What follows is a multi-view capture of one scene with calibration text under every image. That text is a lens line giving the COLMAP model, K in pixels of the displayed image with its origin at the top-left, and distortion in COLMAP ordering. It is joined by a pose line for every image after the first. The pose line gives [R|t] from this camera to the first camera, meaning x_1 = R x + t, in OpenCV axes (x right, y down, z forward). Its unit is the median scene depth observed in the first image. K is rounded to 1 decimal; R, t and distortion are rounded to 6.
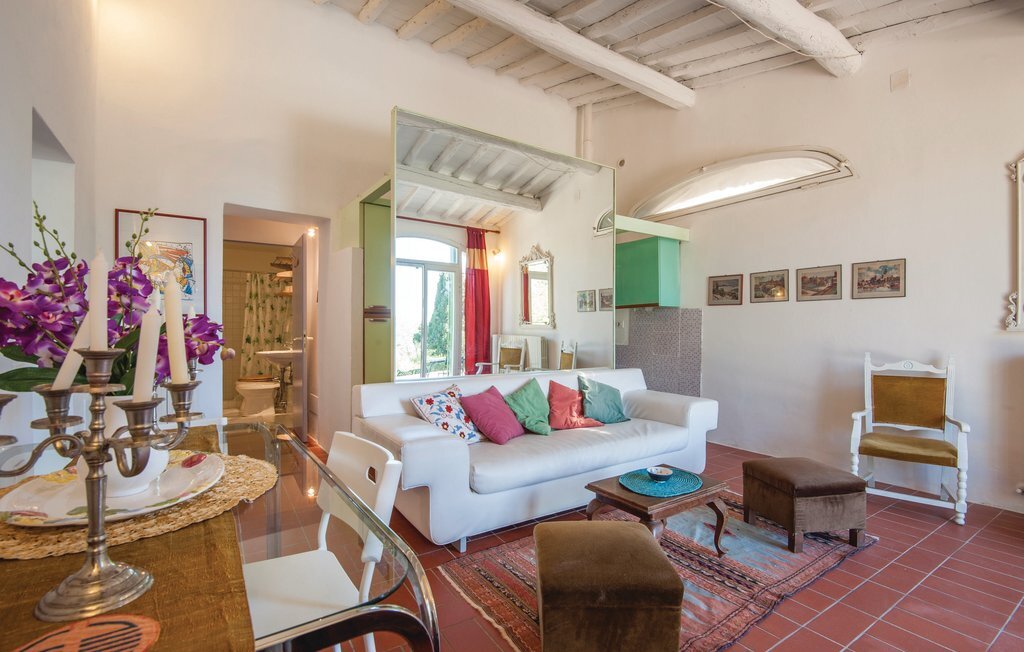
lens RADIAL K [[474.7, 0, 511.9], [0, 474.7, 324.3], [0, 0, 1]] dist [-0.004112, -0.000870]
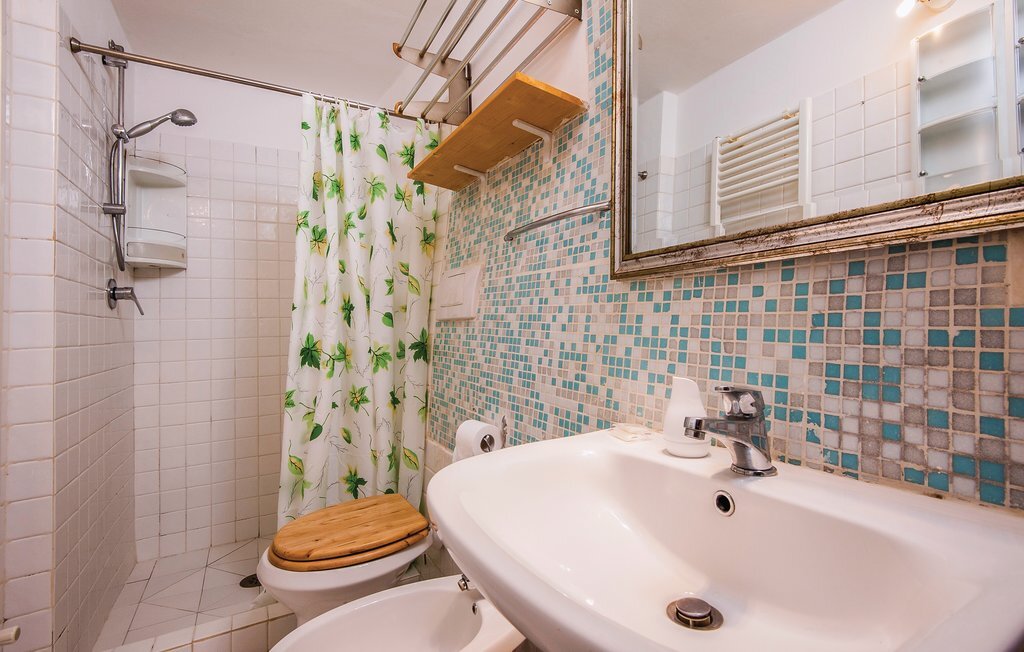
lens RADIAL K [[474.7, 0, 512.8], [0, 474.7, 328.7], [0, 0, 1]] dist [-0.004112, -0.000870]
pose [[0.995168, -0.005961, -0.098006, -0.416745], [0.006515, 0.999965, 0.005330, 0.018529], [0.097971, -0.005943, 0.995172, 0.746256]]
